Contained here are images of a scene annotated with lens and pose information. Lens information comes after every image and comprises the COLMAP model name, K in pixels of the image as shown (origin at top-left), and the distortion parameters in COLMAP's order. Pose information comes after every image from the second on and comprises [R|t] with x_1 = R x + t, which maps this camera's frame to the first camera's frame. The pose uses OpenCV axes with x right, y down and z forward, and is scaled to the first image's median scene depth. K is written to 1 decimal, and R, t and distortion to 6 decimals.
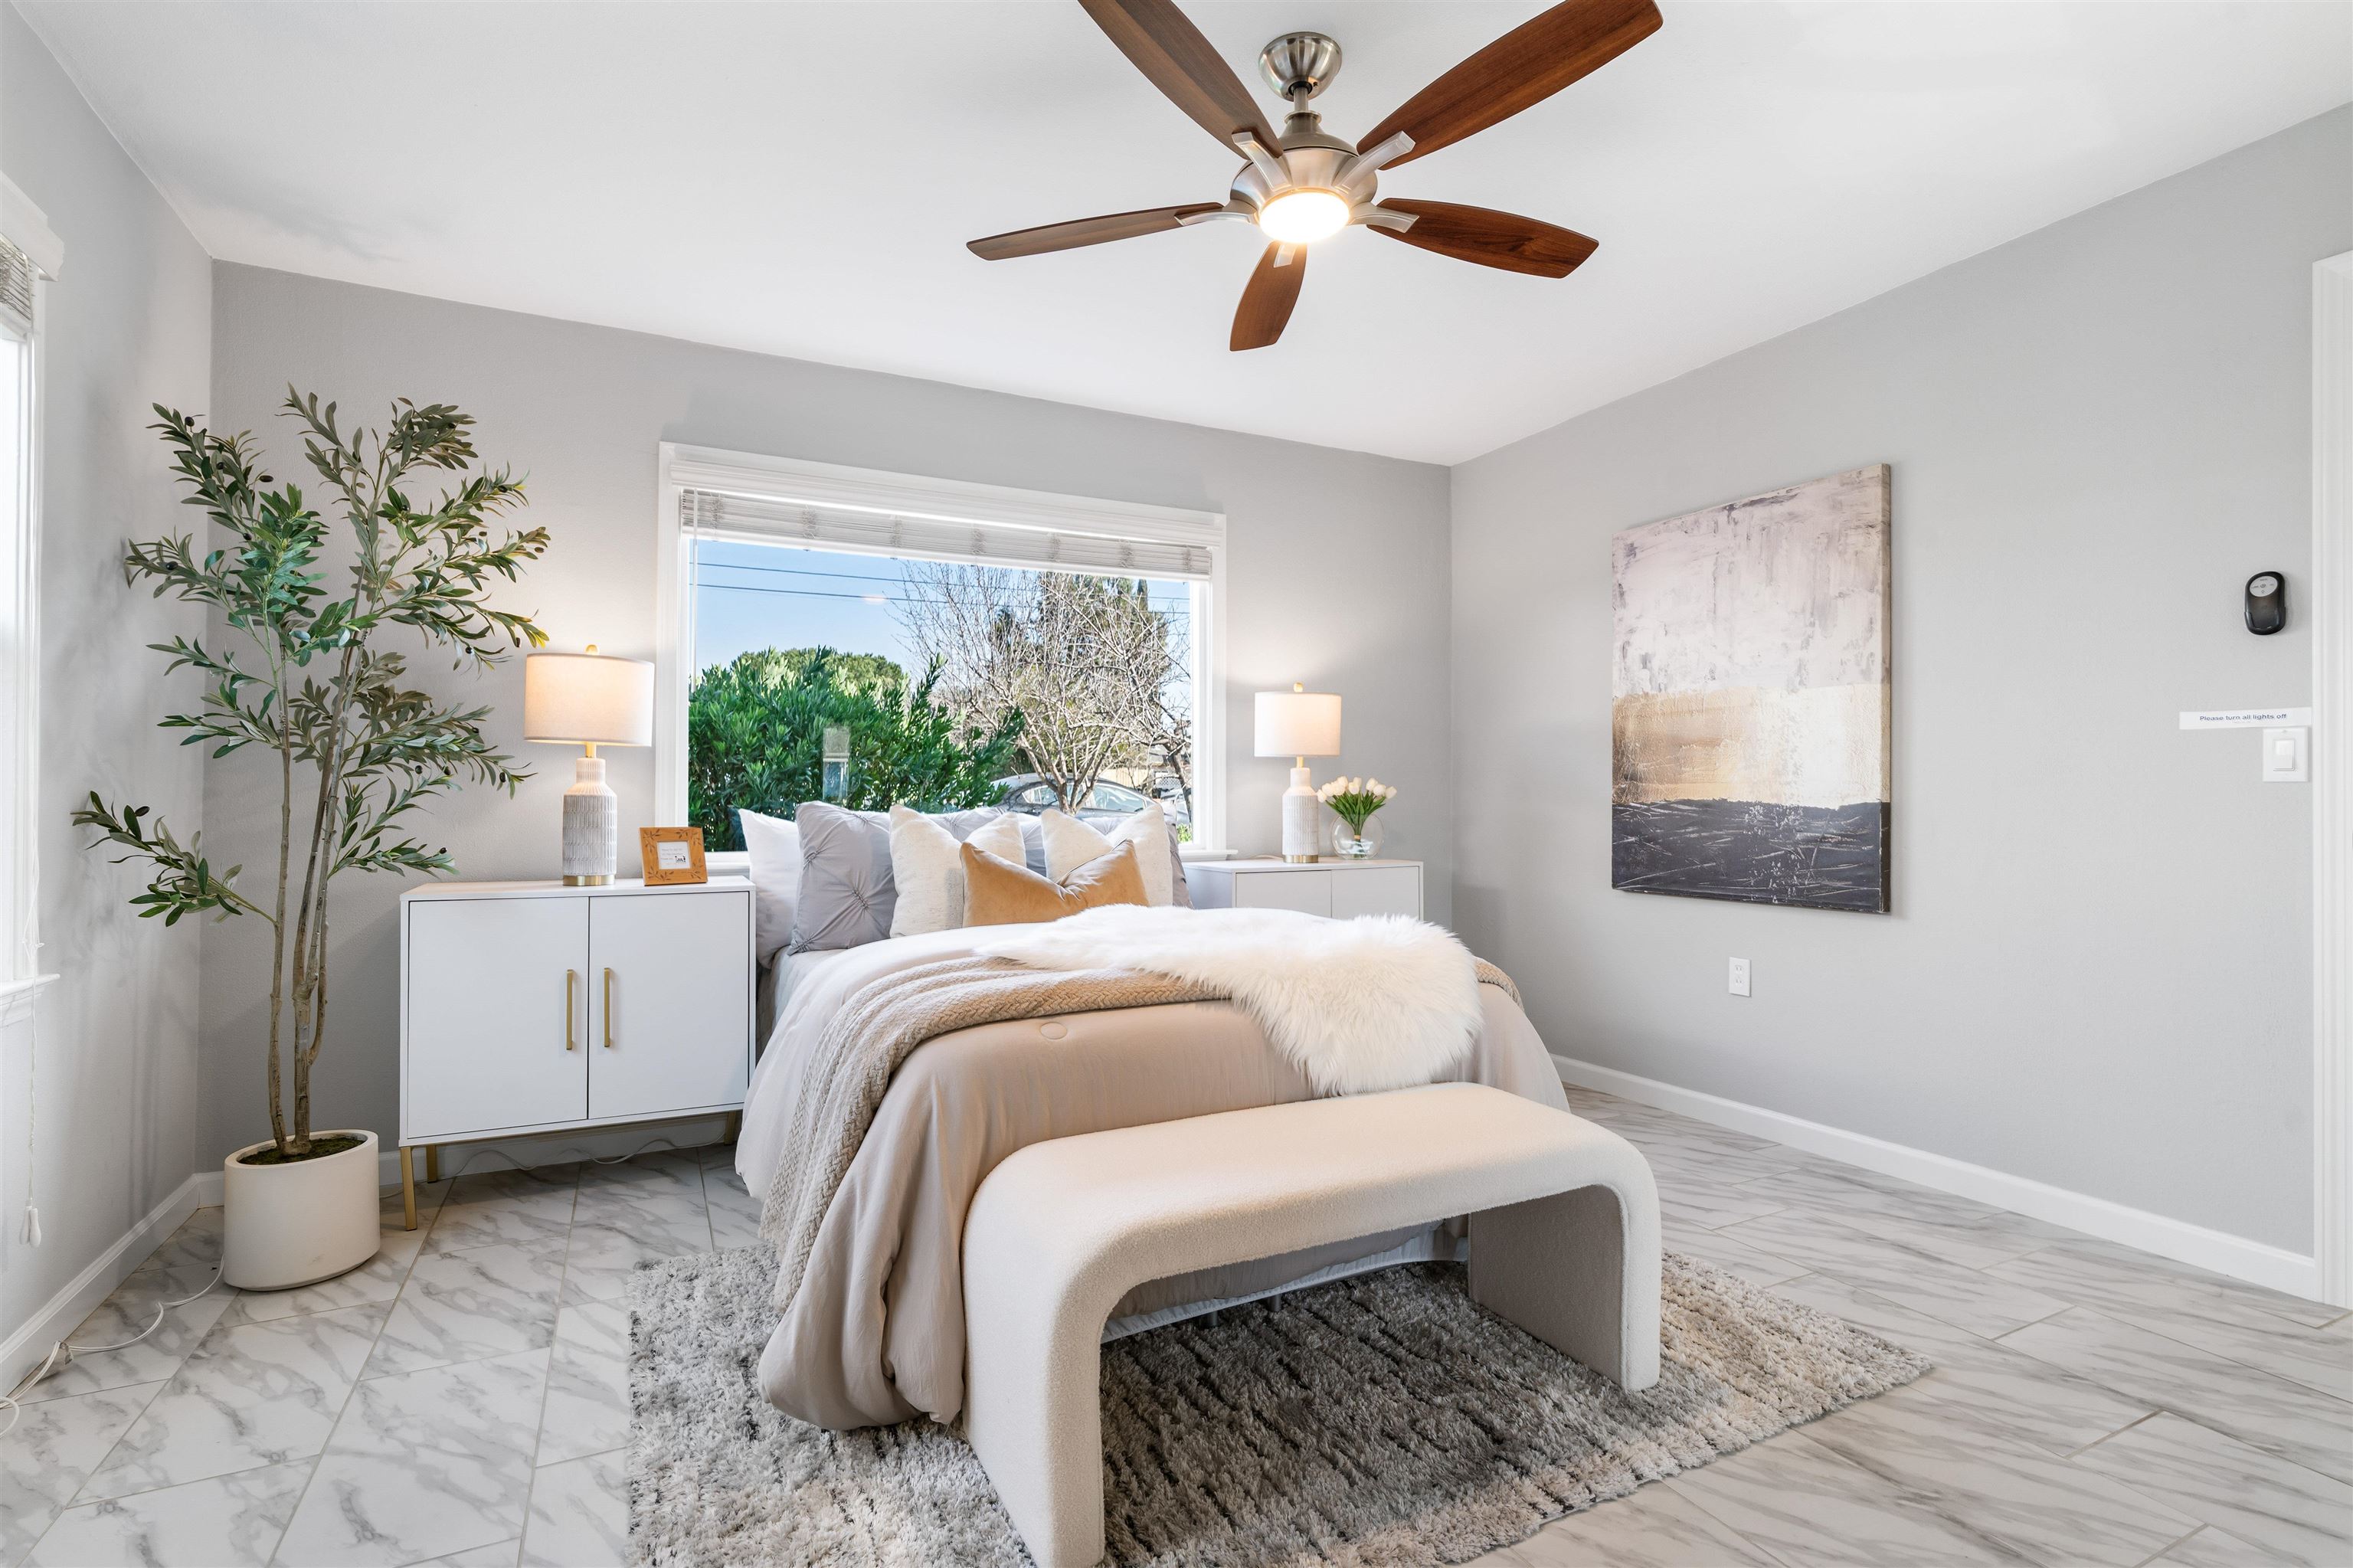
lens RADIAL K [[1125.6, 0, 1177.9], [0, 1125.6, 791.9], [0, 0, 1]] dist [-0.000436, -0.000203]
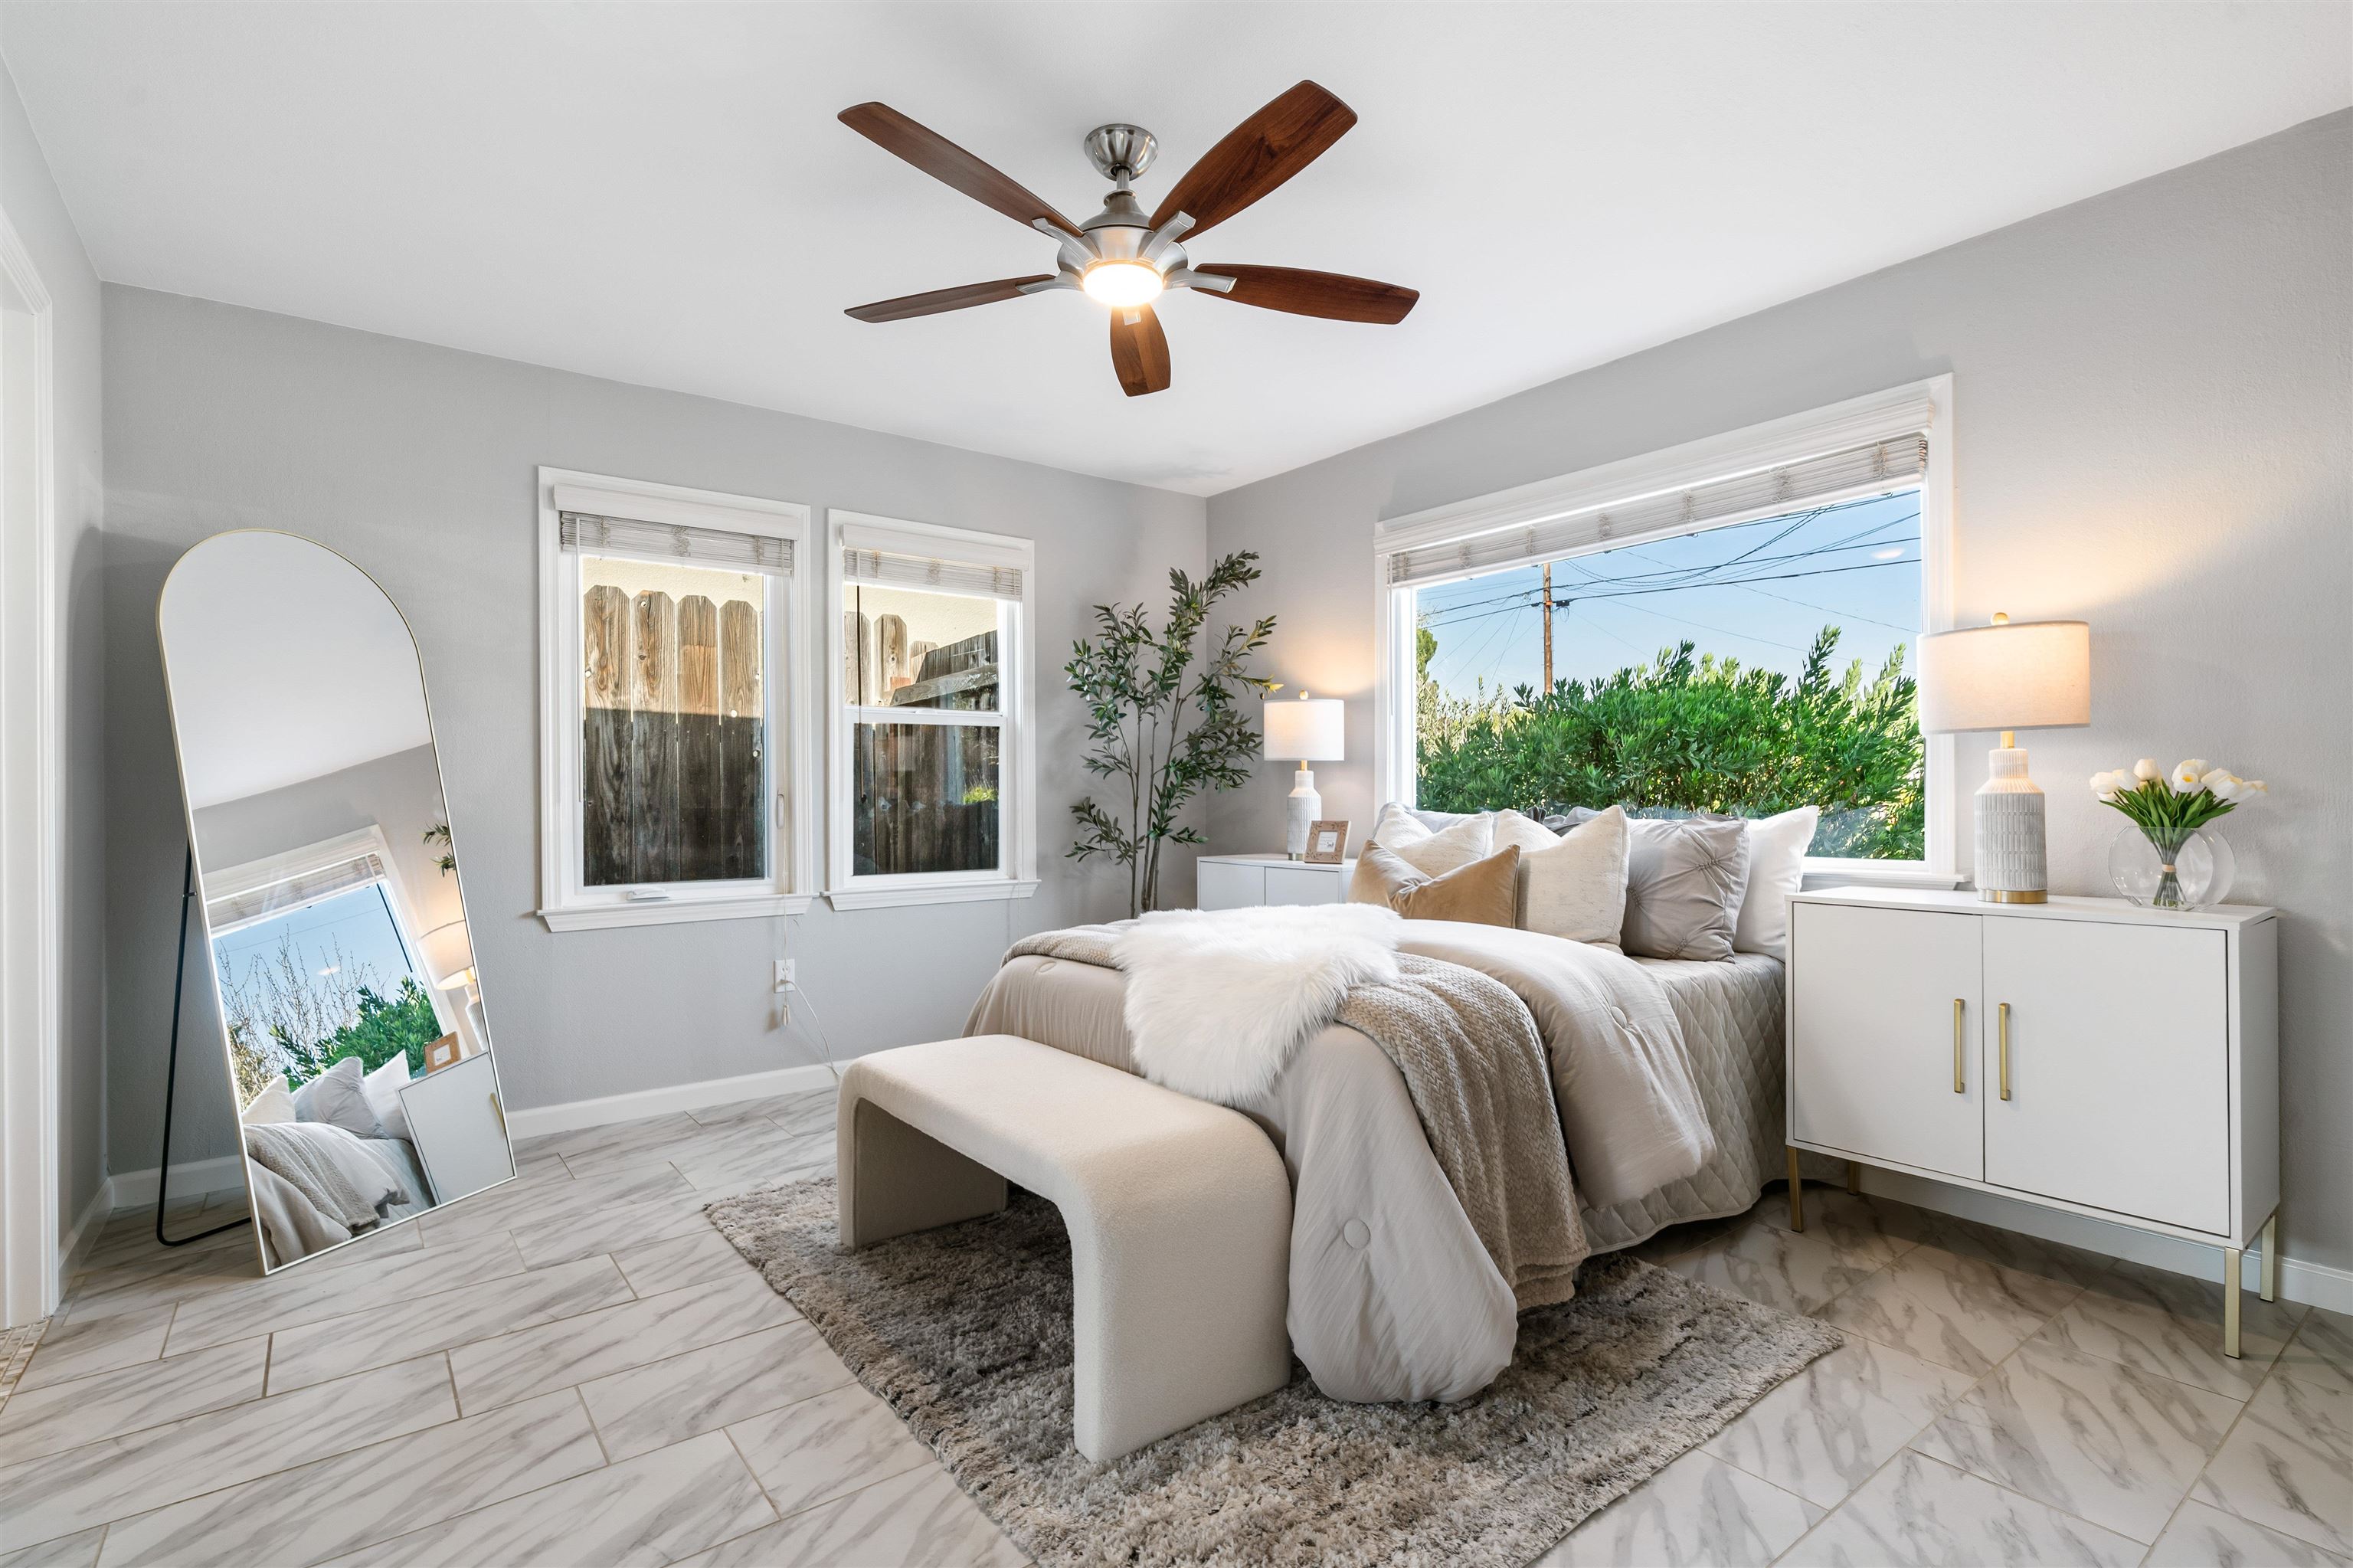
lens RADIAL K [[1125.6, 0, 1177.9], [0, 1125.6, 791.9], [0, 0, 1]] dist [-0.000436, -0.000203]
pose [[0.189690, -0.008412, -0.981808, 0.801965], [0.008602, 0.999939, -0.006905, 0.004496], [0.981806, -0.007136, 0.189750, 0.551467]]
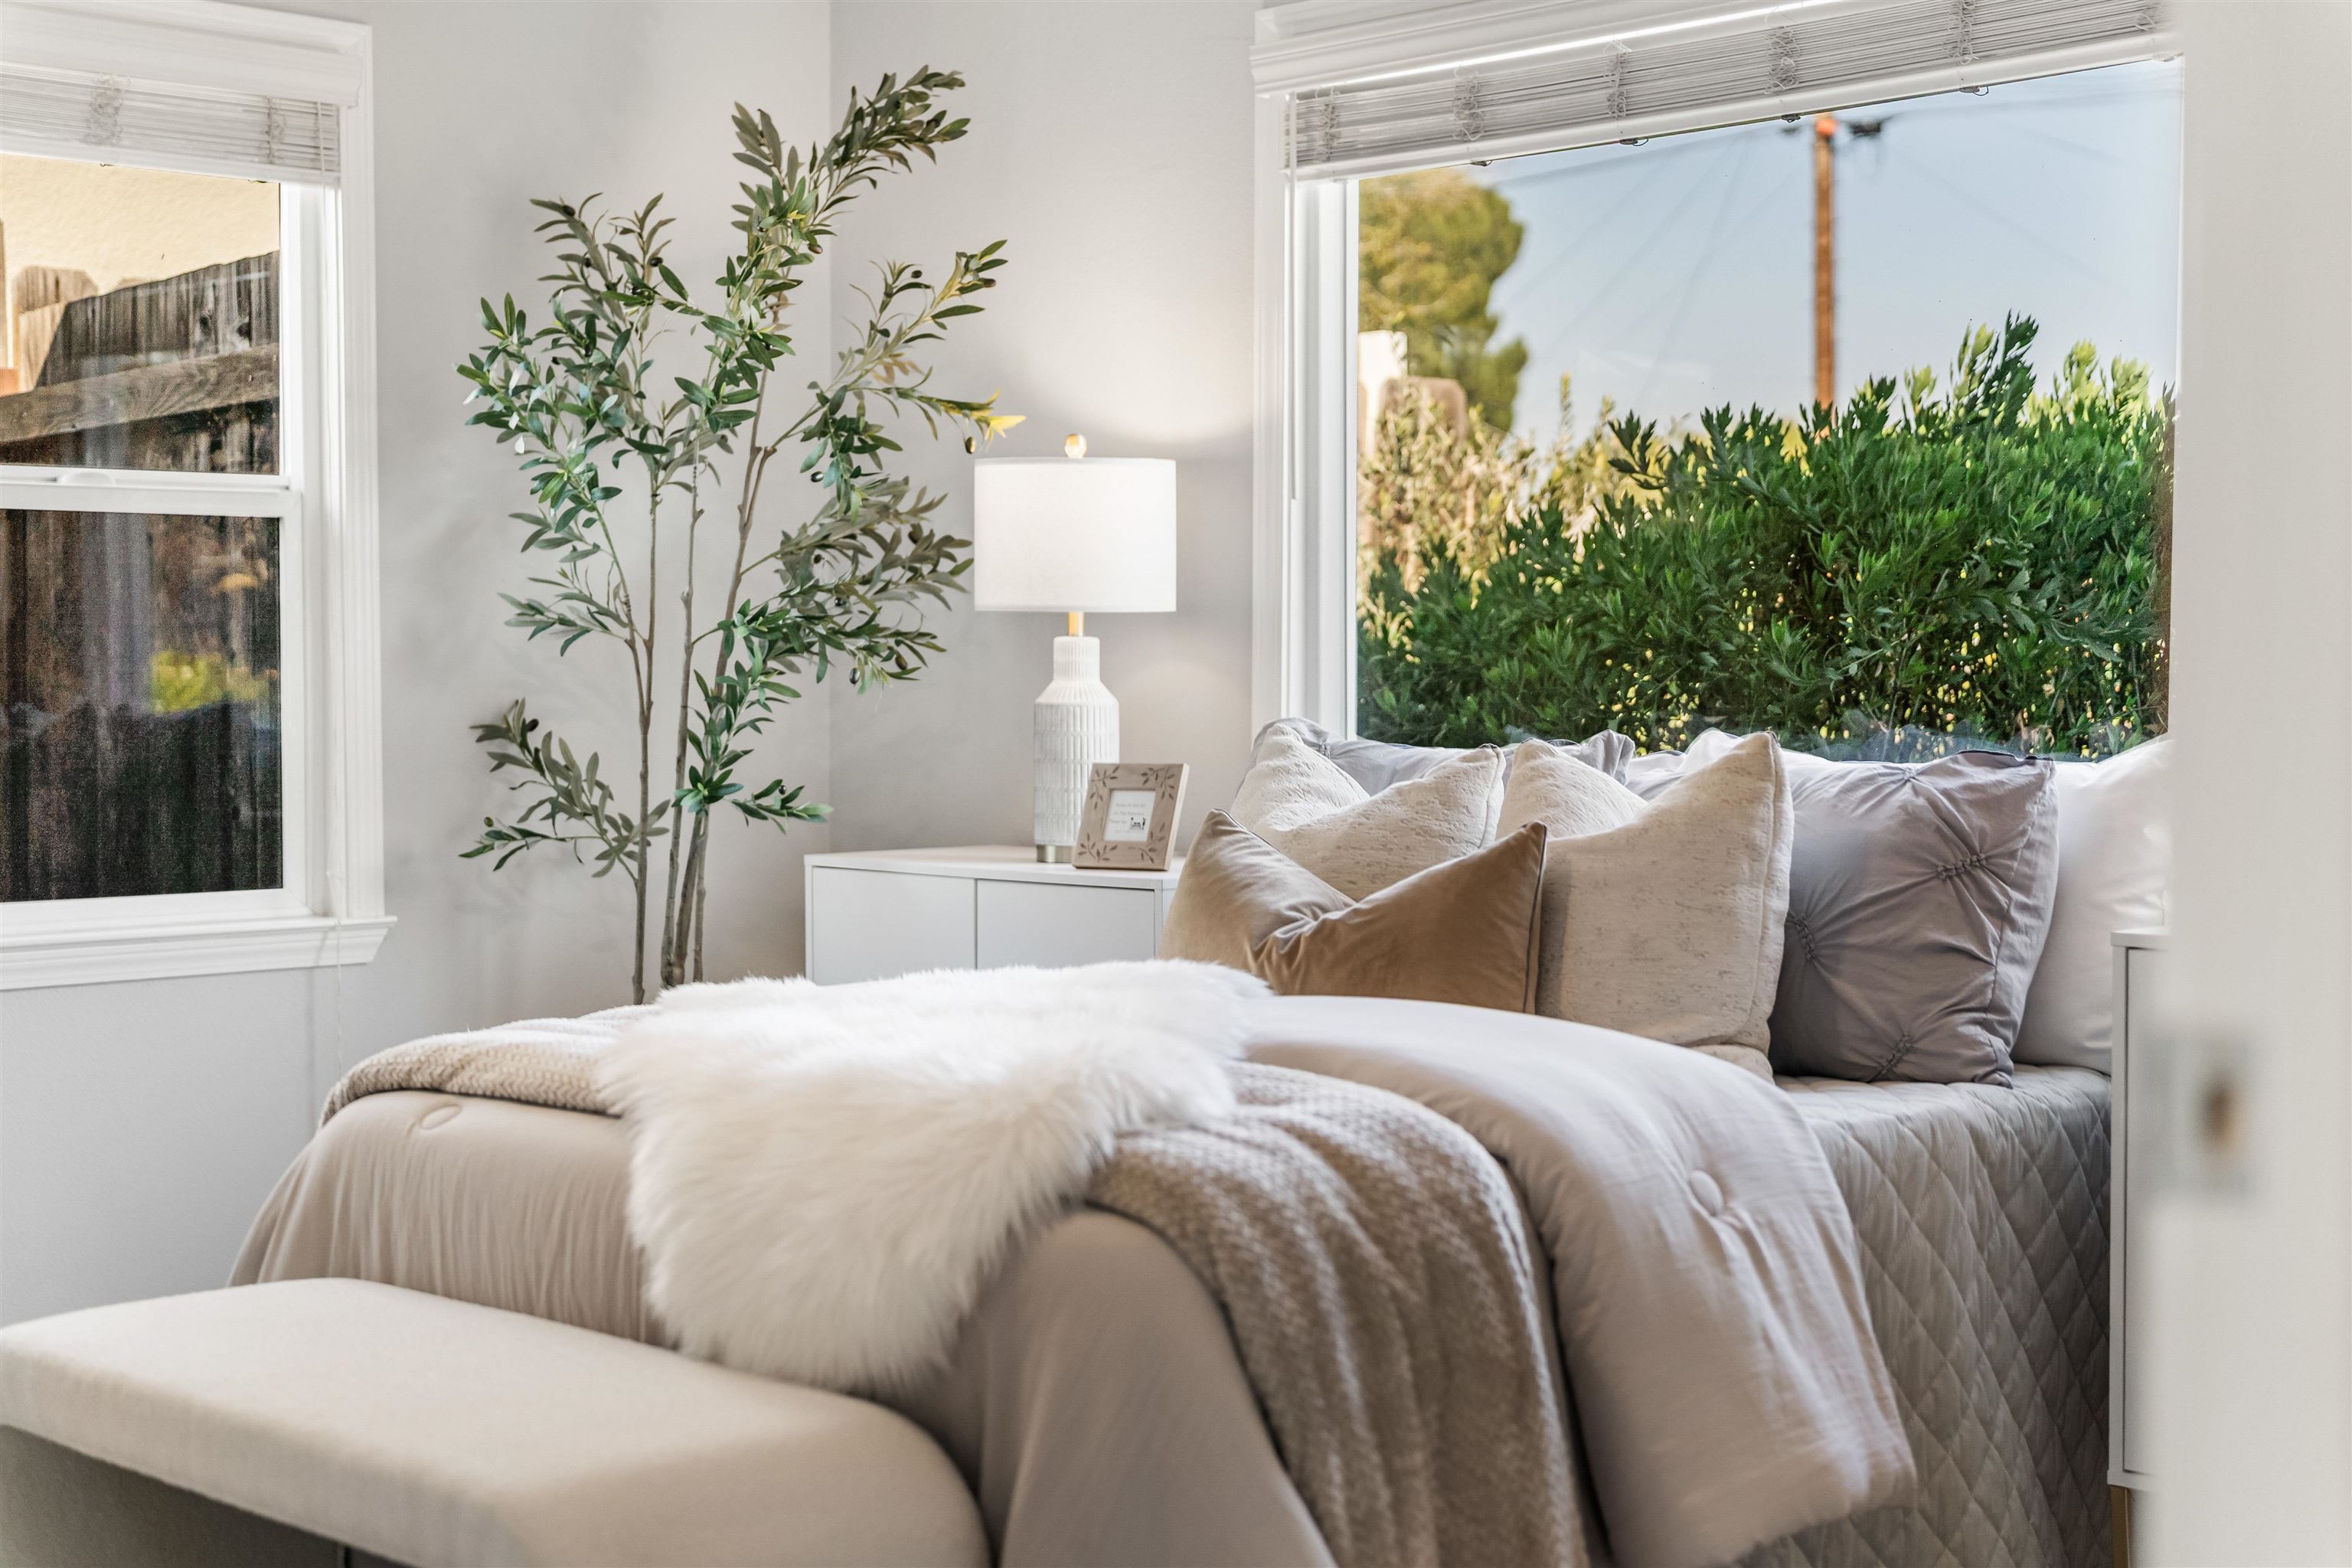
lens RADIAL K [[3328.4, 0, 1176.0], [0, 3328.4, 784.0], [0, 0, 1]] dist [0.006533, 0.011625]
pose [[0.308932, 0.026550, -0.950713, 1.025547], [0.007633, 0.999509, 0.030393, -0.006587], [0.951053, -0.016647, 0.308578, 0.512534]]
